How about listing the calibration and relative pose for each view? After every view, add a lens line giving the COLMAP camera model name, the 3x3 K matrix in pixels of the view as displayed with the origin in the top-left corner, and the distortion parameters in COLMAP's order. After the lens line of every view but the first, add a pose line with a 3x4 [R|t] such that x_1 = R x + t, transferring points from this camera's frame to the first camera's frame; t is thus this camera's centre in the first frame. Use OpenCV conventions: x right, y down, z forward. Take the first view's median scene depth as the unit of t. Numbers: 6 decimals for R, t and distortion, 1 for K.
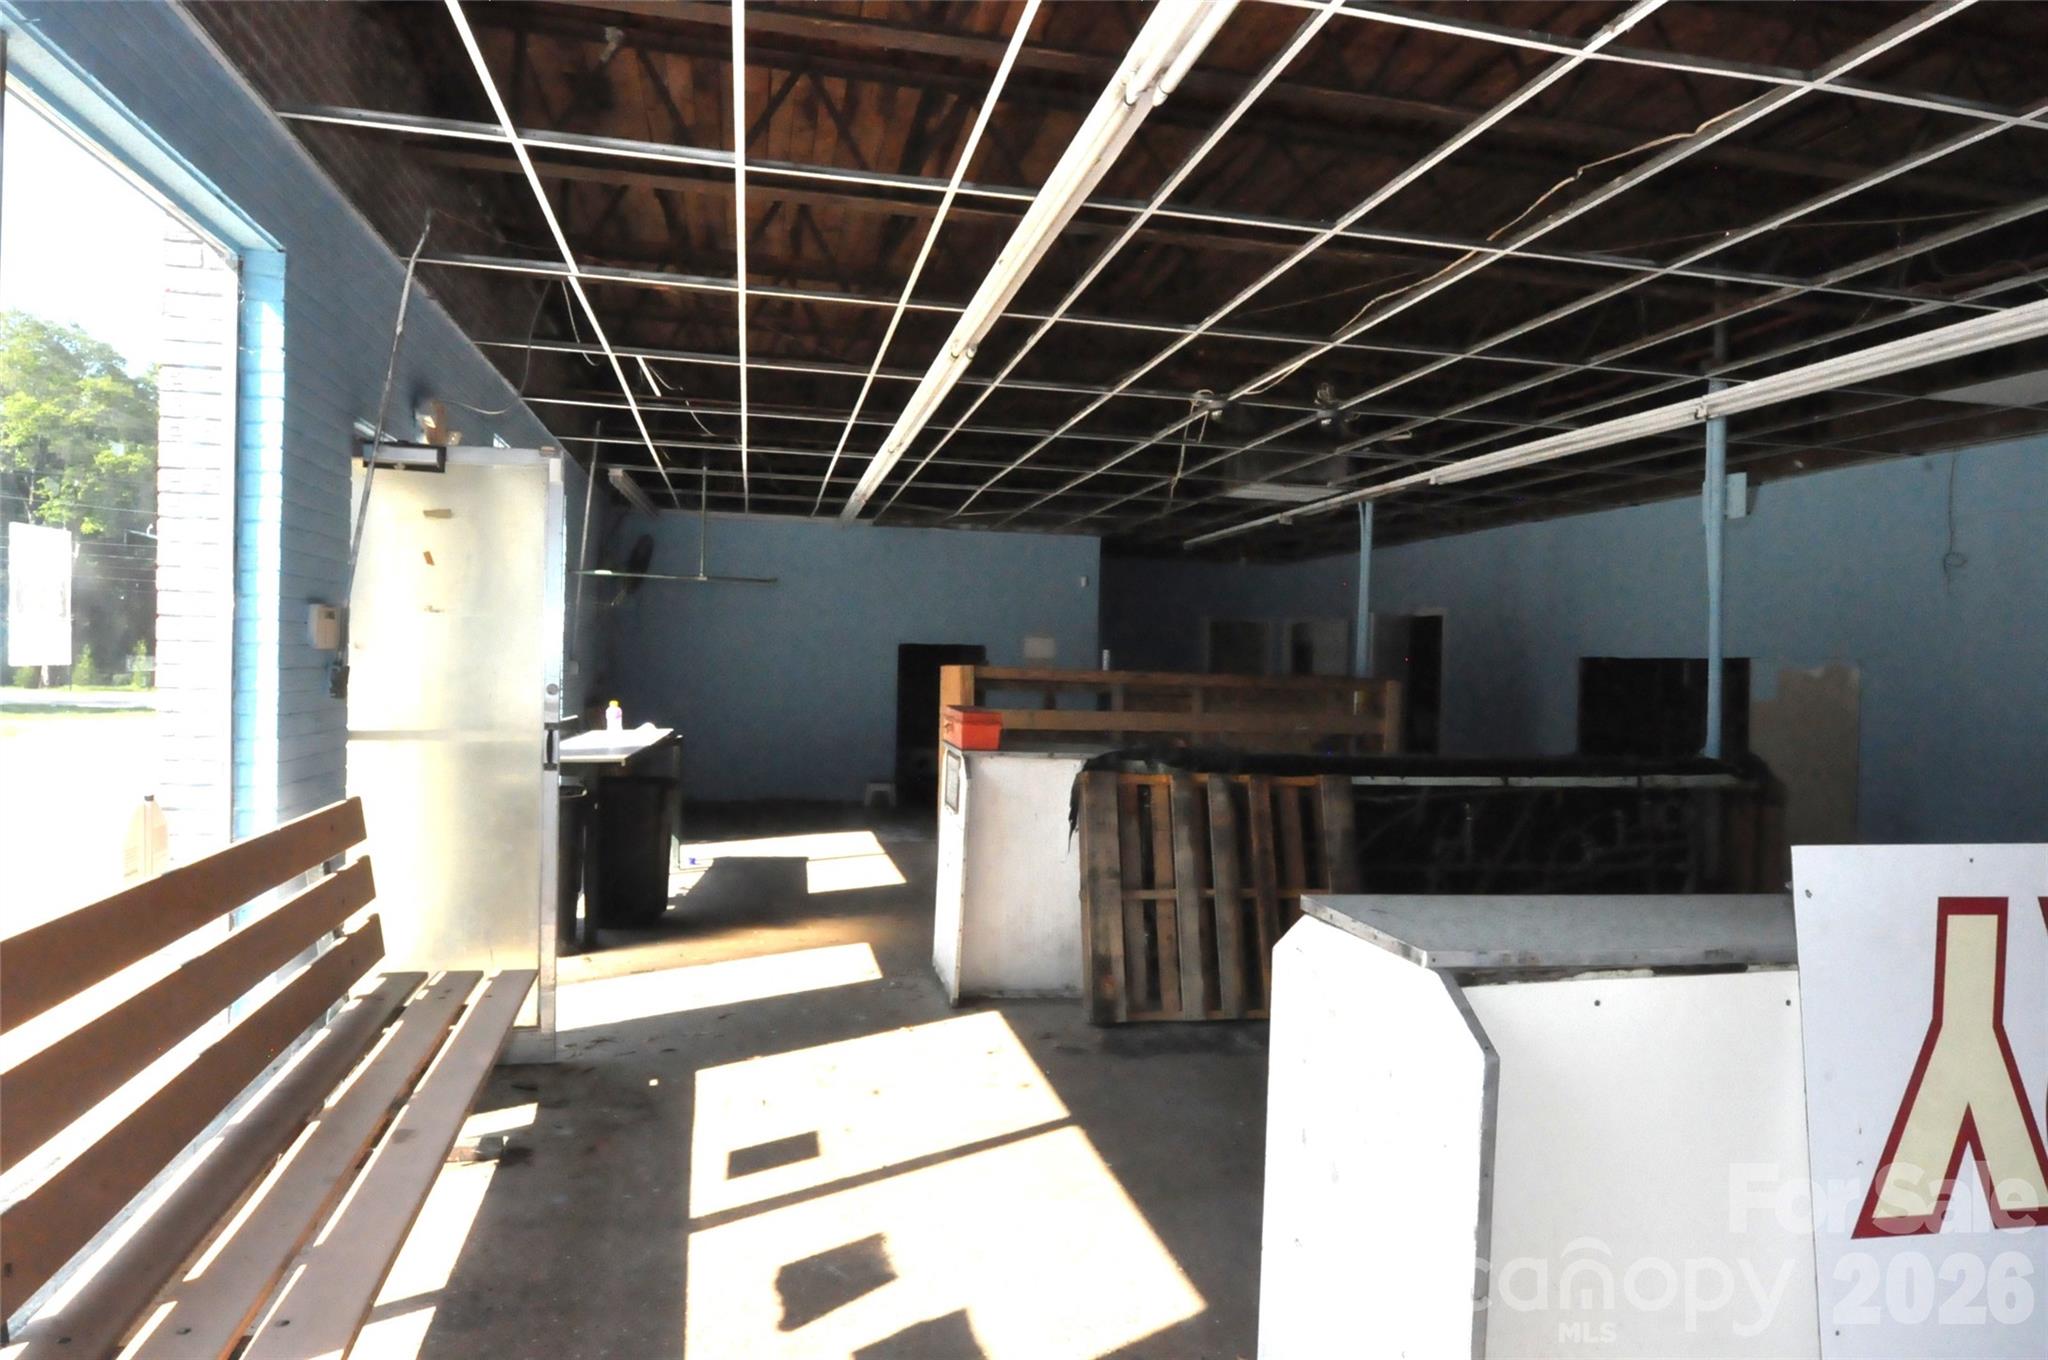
lens RADIAL K [[1248.5, 0, 1024.0], [0, 1248.5, 680.0], [0, 0, 1]] dist [-0.012906, -0.000954]
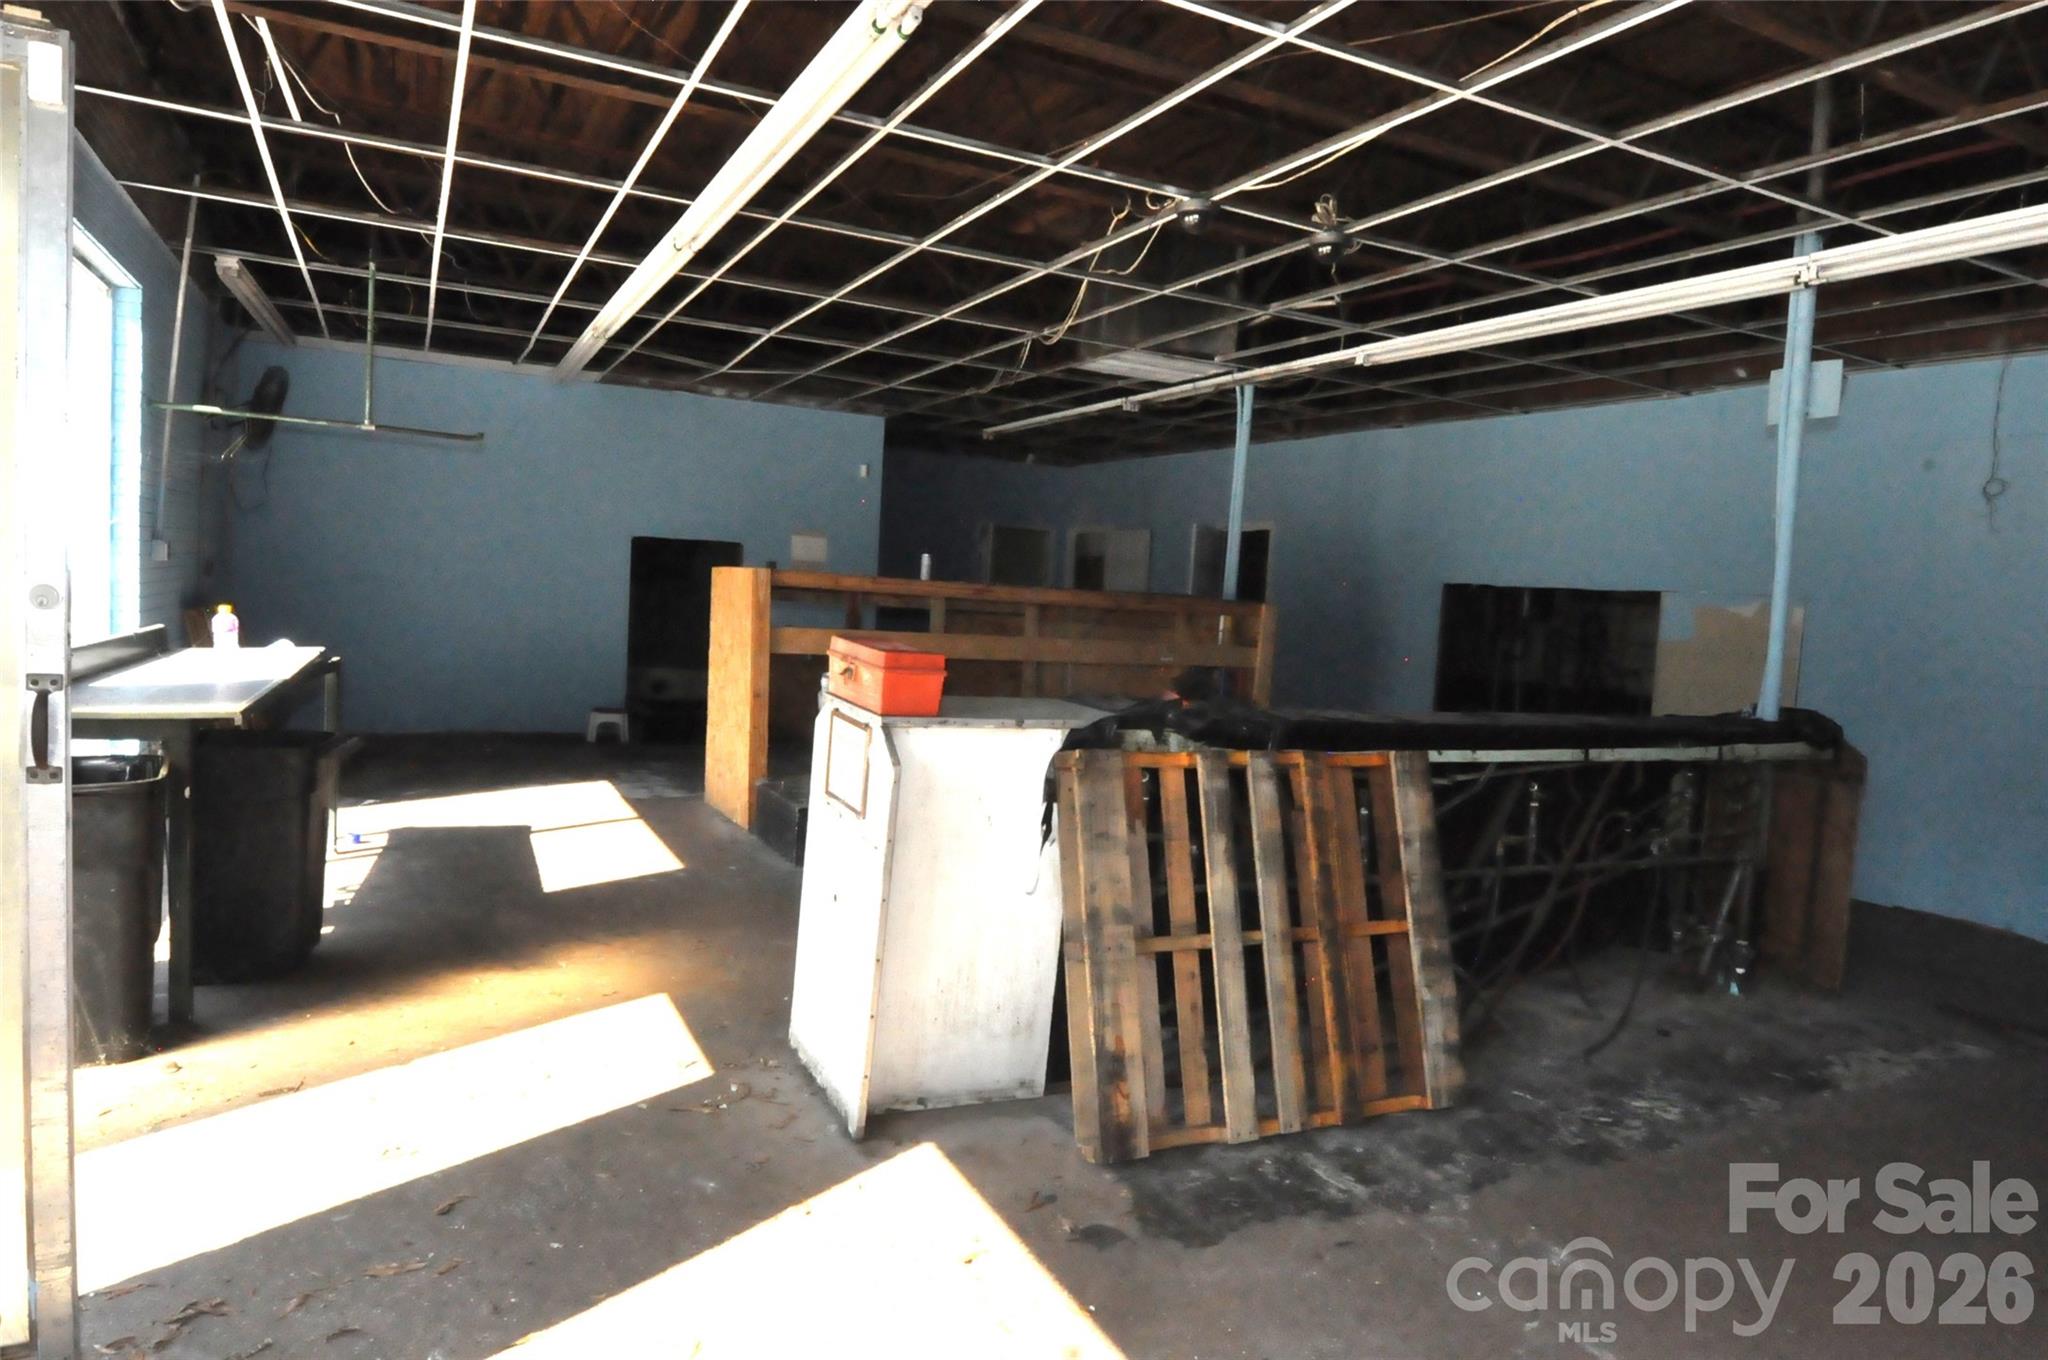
lens RADIAL K [[1248.5, 0, 1024.0], [0, 1248.5, 680.0], [0, 0, 1]] dist [-0.012906, -0.000954]
pose [[0.969273, 0.014554, 0.245556, -0.100595], [-0.032628, 0.997034, 0.069697, -0.002646], [-0.243814, -0.075568, 0.966874, 0.324430]]
